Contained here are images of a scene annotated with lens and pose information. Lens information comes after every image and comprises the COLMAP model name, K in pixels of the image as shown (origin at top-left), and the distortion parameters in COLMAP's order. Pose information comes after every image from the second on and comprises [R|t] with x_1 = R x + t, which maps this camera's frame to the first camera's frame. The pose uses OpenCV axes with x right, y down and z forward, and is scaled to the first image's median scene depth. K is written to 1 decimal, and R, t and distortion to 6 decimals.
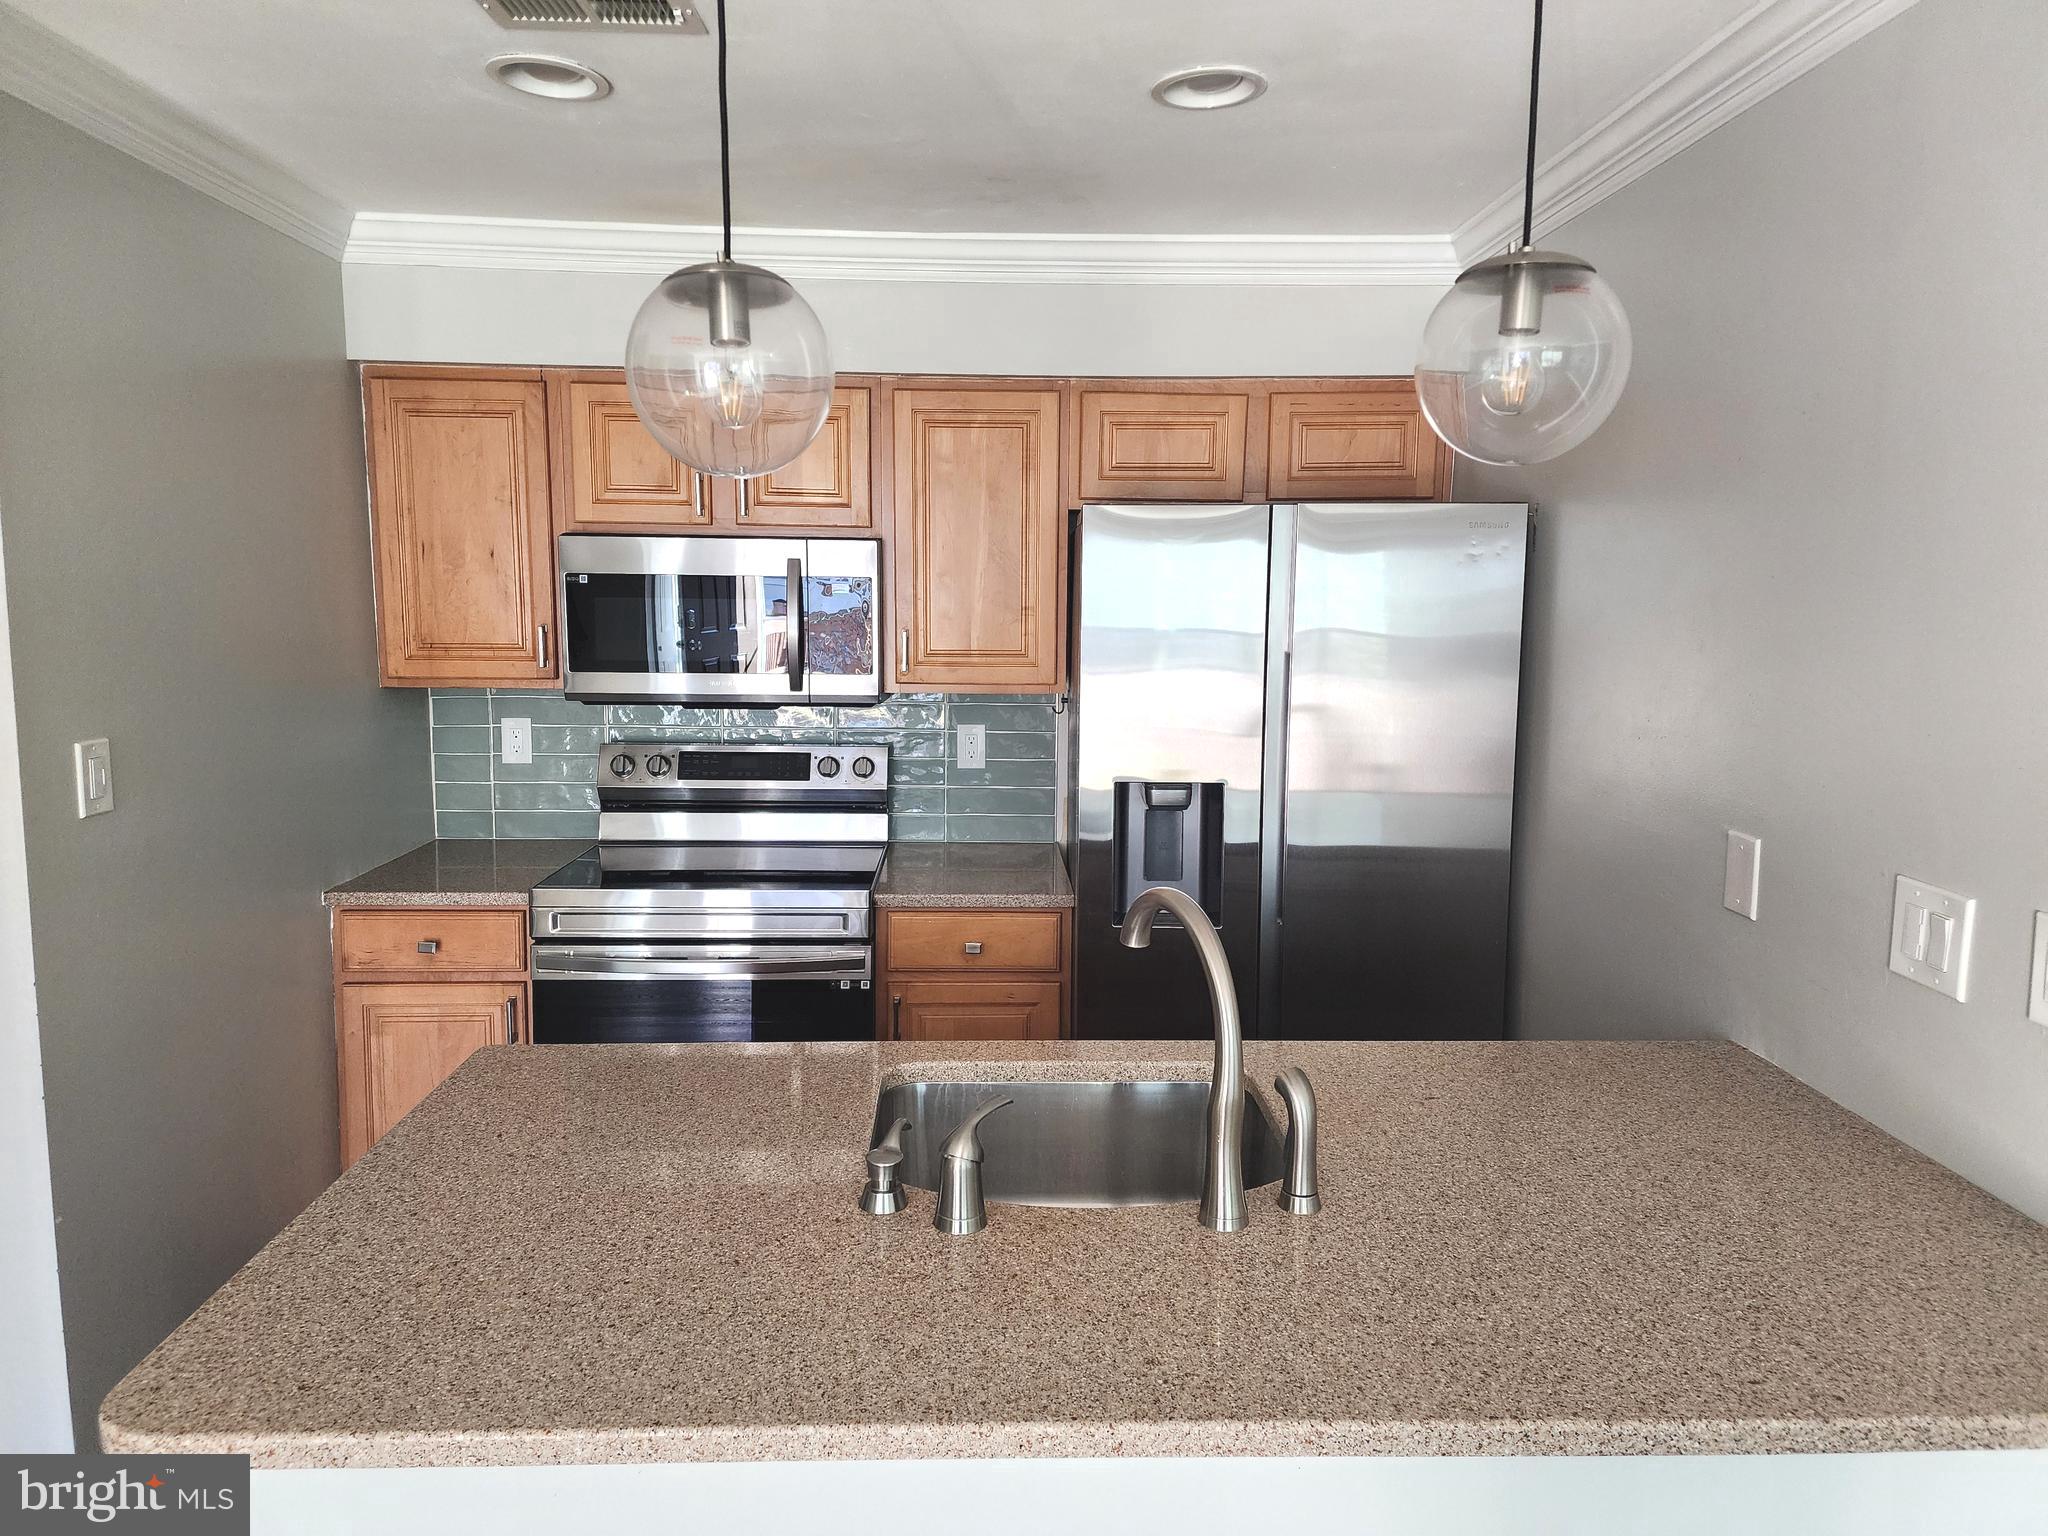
lens RADIAL K [[1370.0, 0, 1011.2], [0, 1370.0, 763.1], [0, 0, 1]] dist [0.062162, -0.009930]
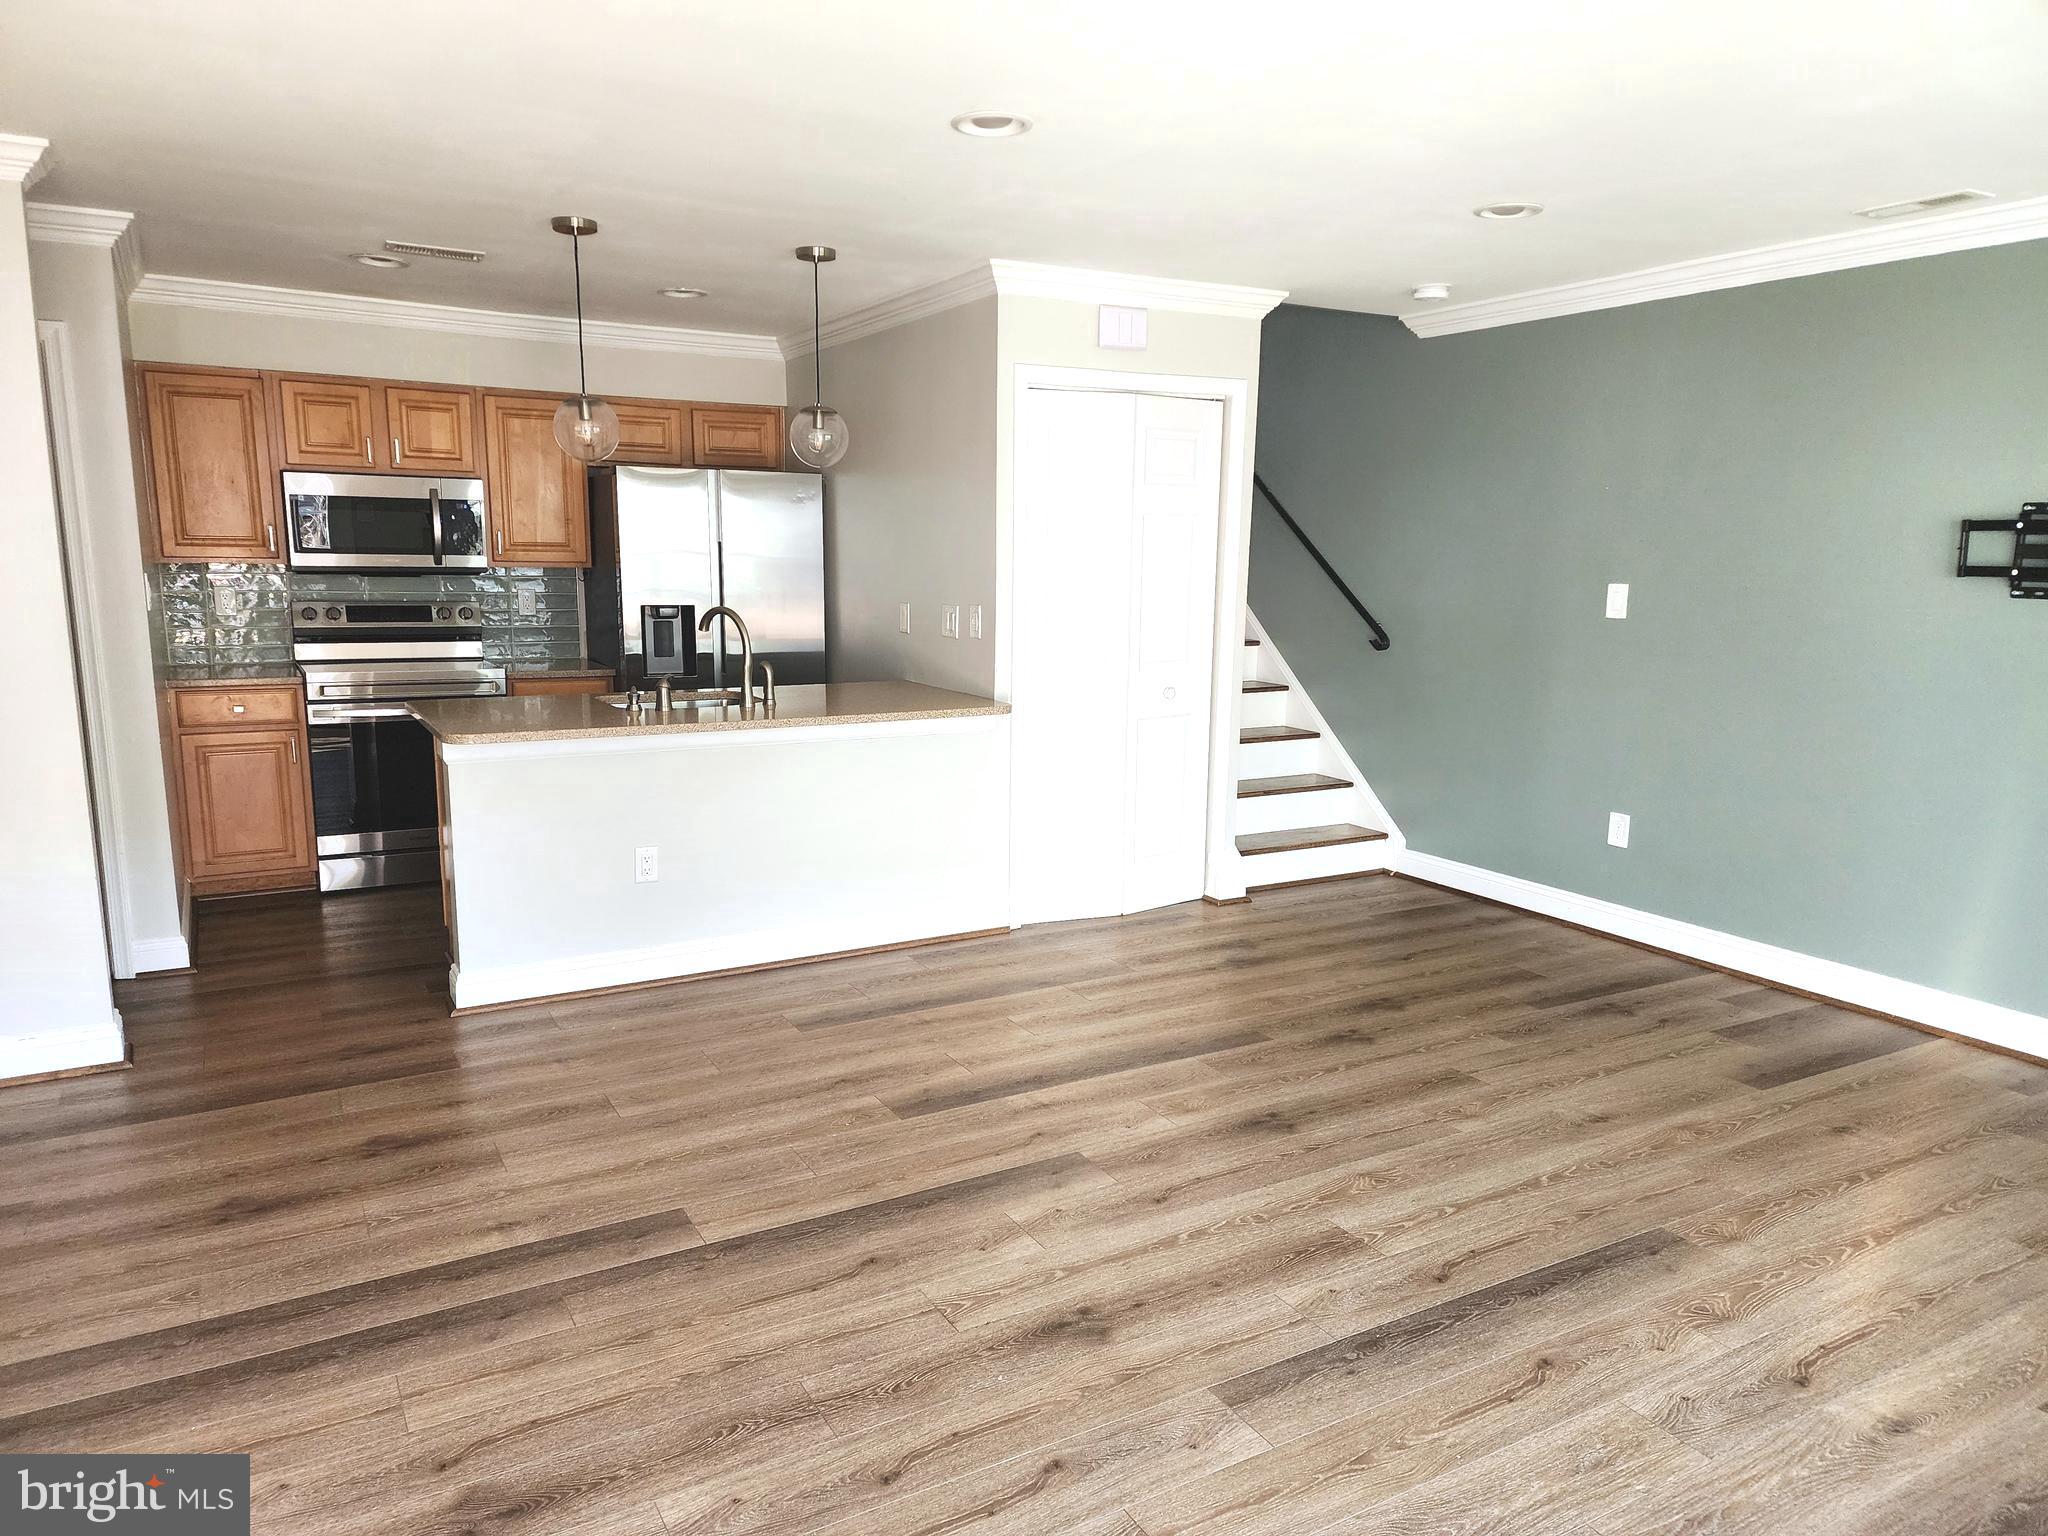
lens RADIAL K [[1370.0, 0, 1017.3], [0, 1370.0, 775.5], [0, 0, 1]] dist [0.062162, -0.009930]
pose [[0.880271, -0.076809, 0.468214, -0.359141], [0.056062, 0.996735, 0.058111, 0.157360], [-0.471148, -0.024904, 0.881702, -0.939580]]
